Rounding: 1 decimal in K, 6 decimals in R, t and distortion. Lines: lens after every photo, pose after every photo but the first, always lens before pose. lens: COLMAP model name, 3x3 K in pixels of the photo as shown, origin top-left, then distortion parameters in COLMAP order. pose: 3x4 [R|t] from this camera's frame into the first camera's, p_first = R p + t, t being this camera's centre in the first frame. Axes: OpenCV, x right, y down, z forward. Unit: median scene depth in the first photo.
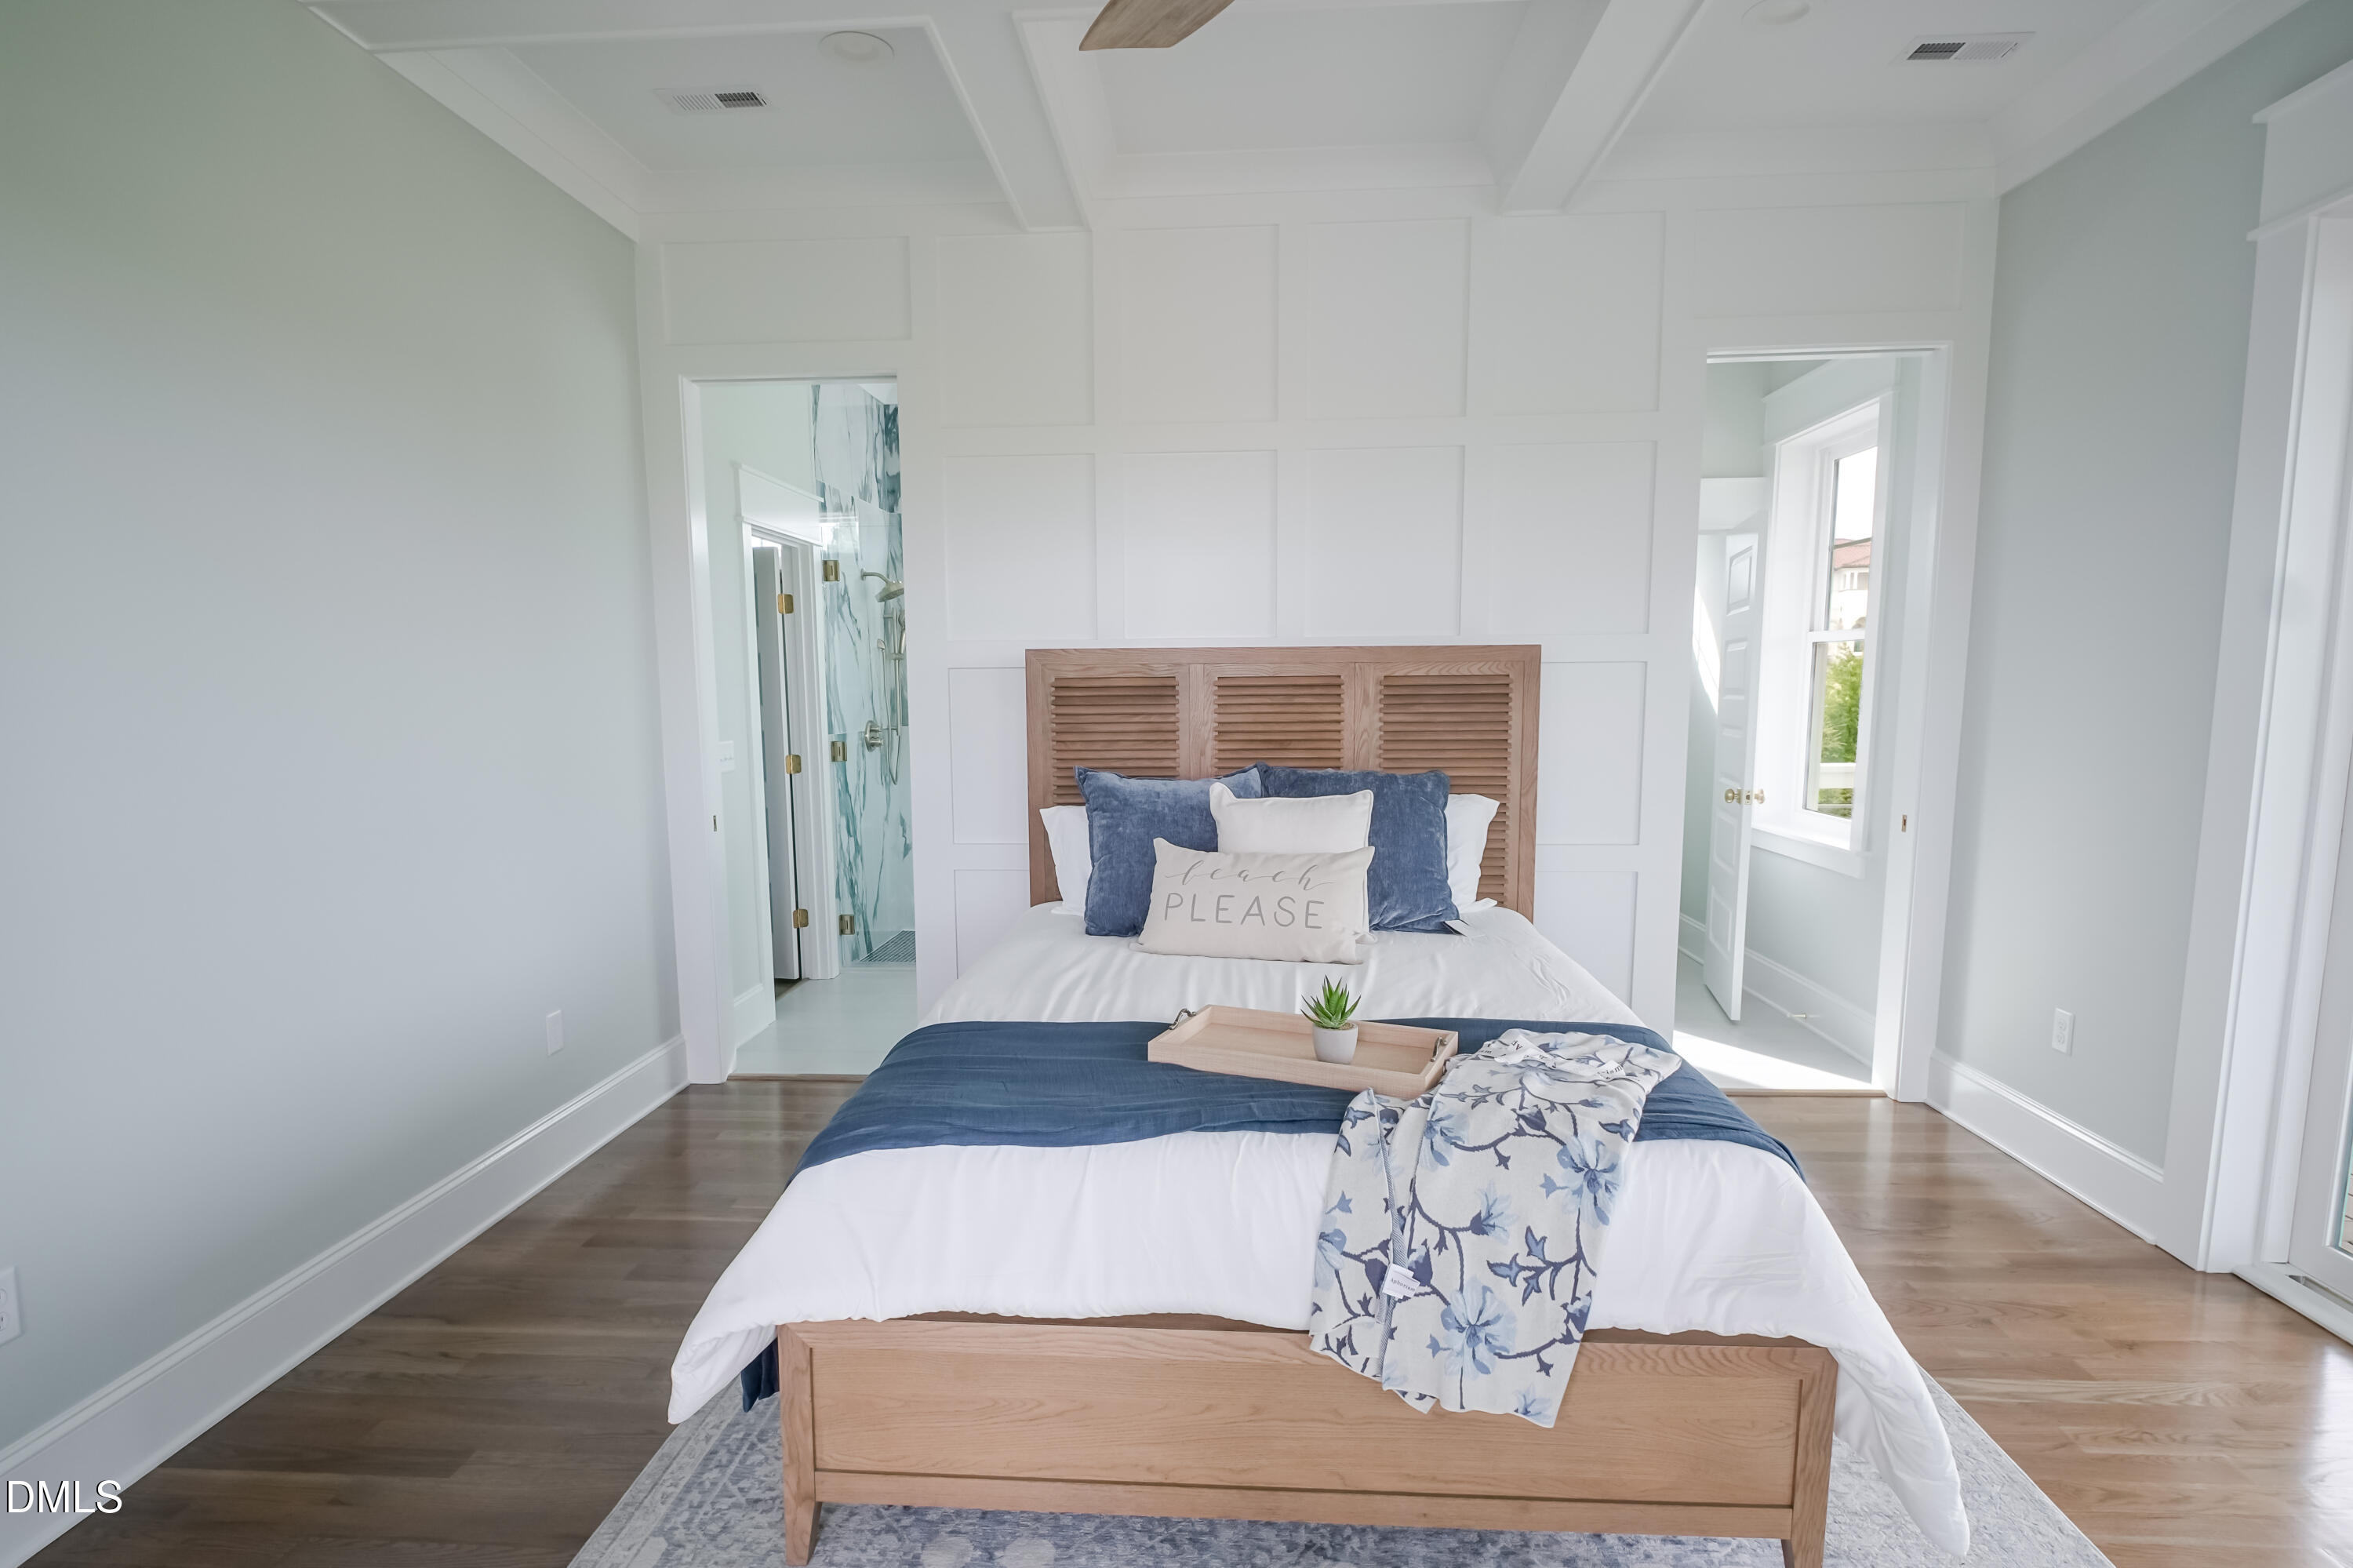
lens RADIAL K [[1221.8, 0, 1169.4], [0, 1221.8, 846.7], [0, 0, 1]] dist [0.001439, -0.010772]
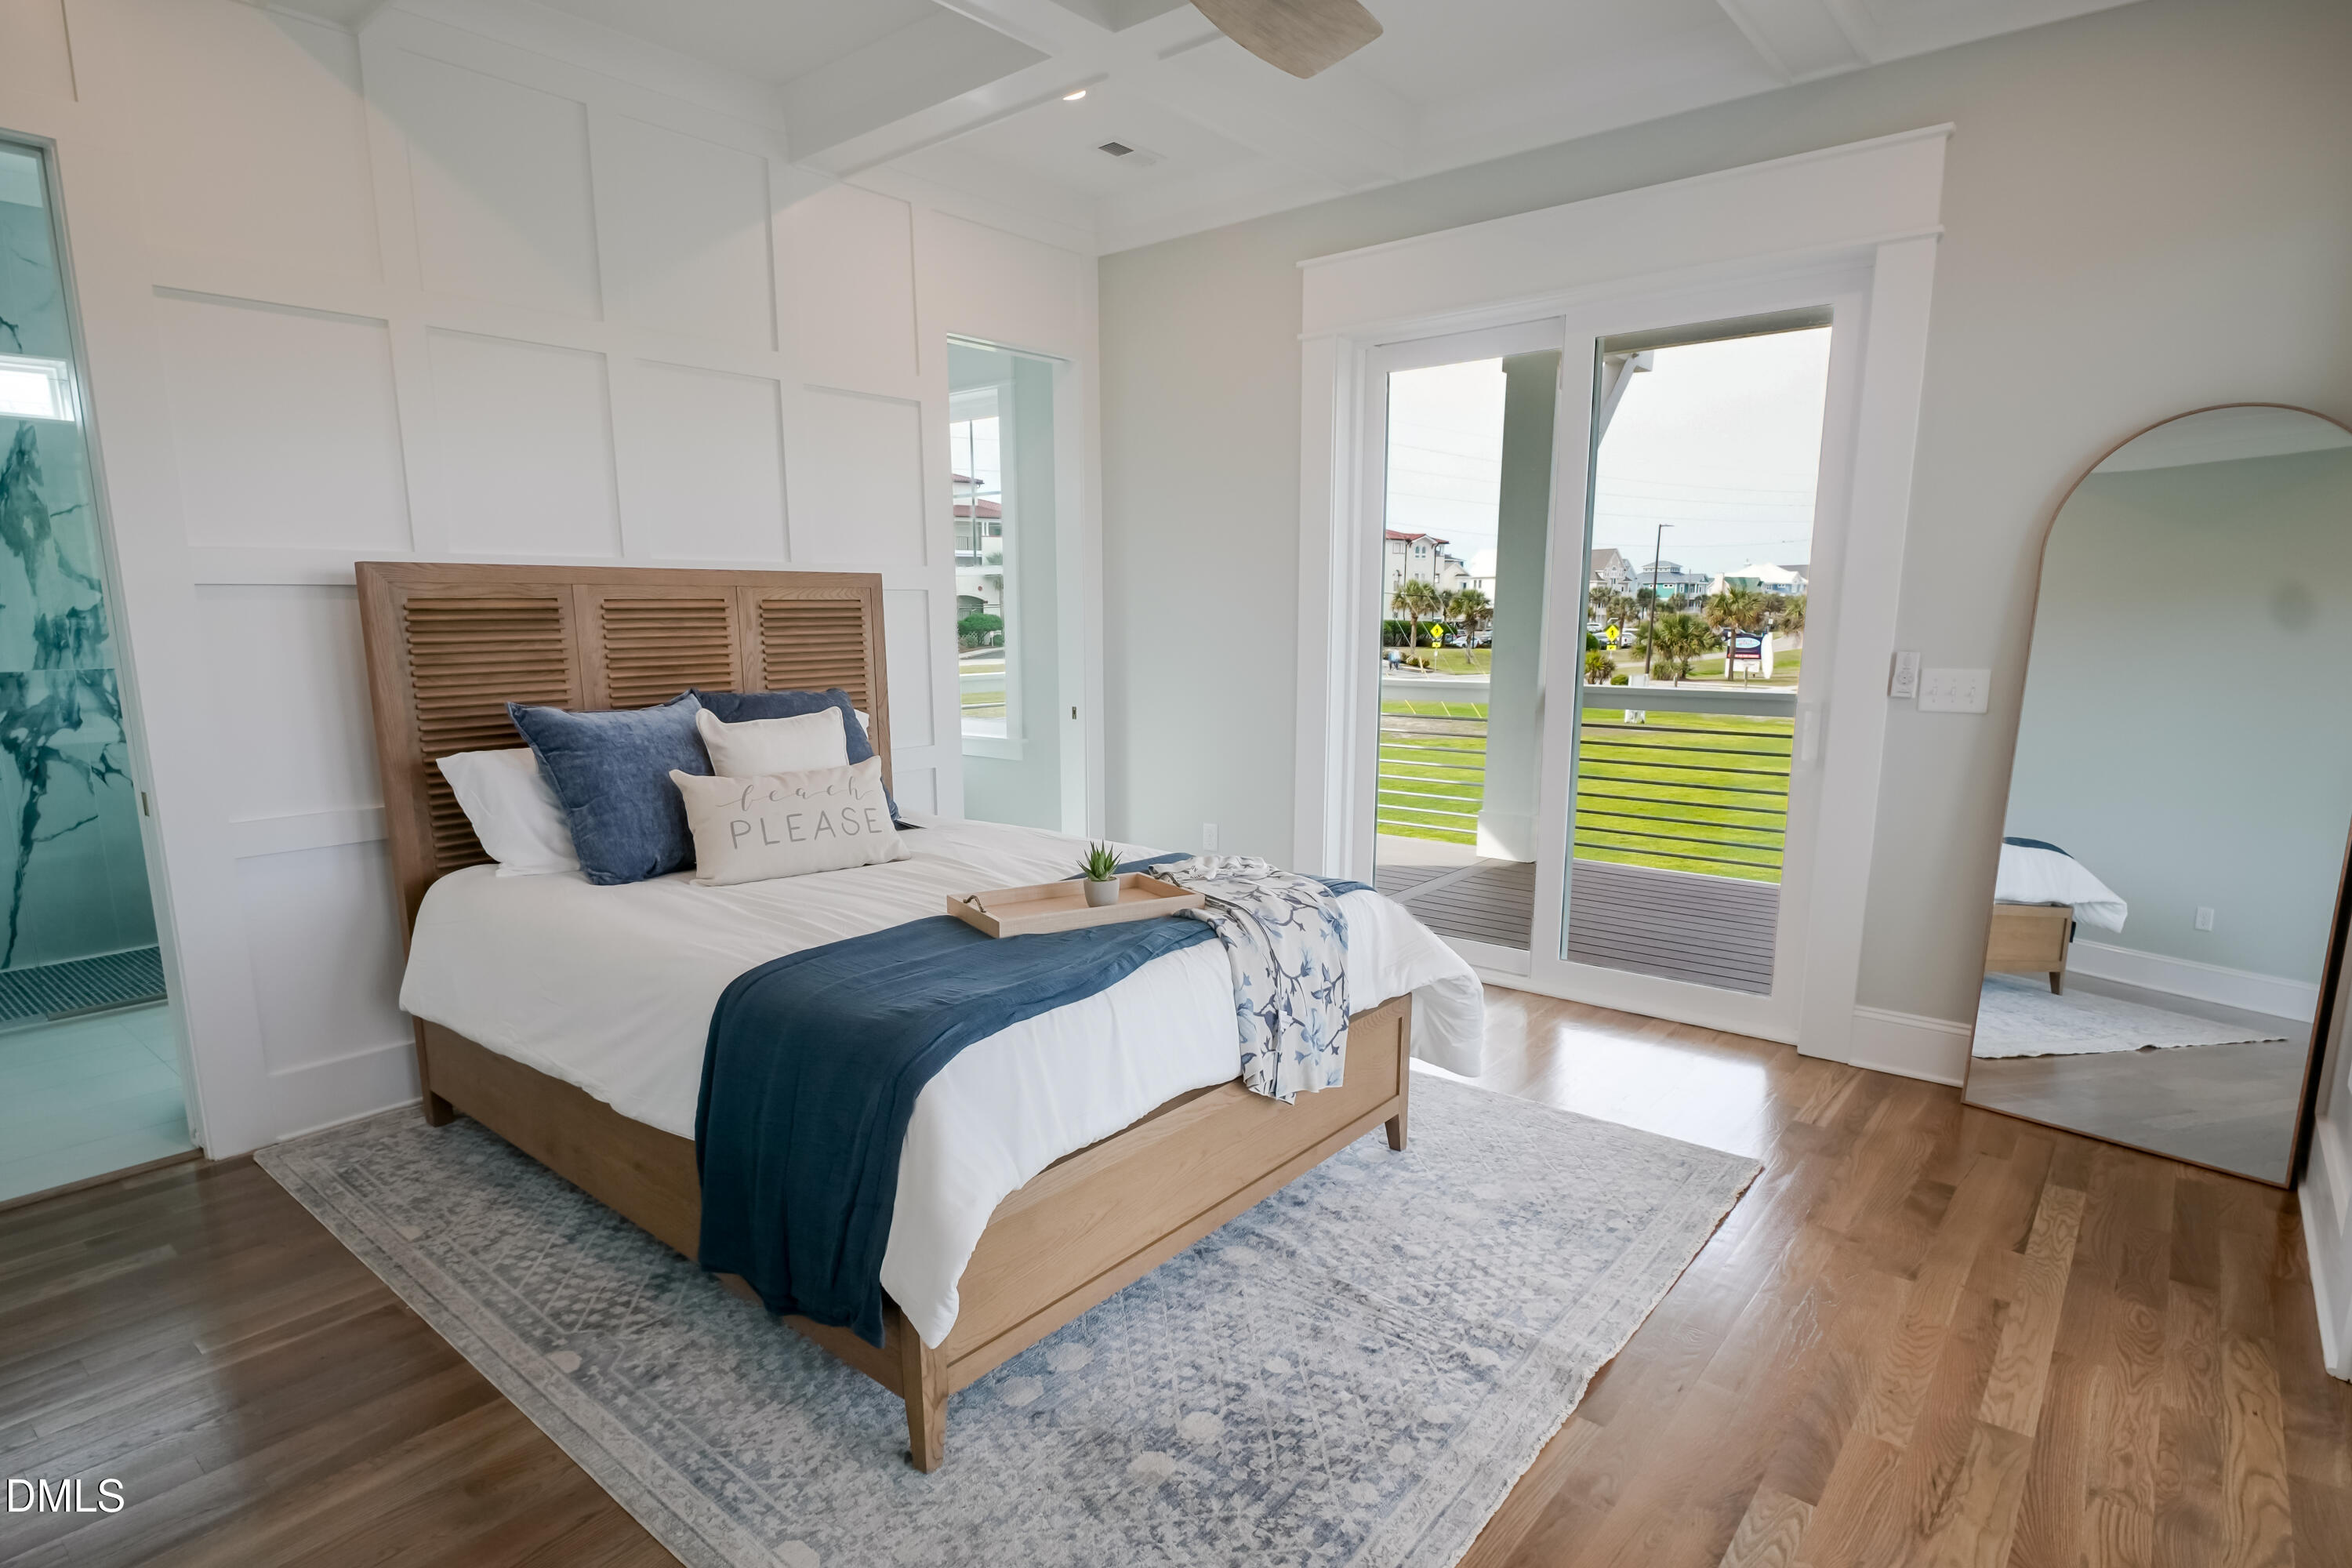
lens RADIAL K [[1221.2, 0, 1168.9], [0, 1221.2, 846.6], [0, 0, 1]] dist [0.001439, -0.010772]
pose [[0.586501, -0.150221, 0.795896, -0.839293], [0.106290, 0.988427, 0.108234, -0.015547], [-0.802944, 0.021116, 0.595681, 0.200776]]
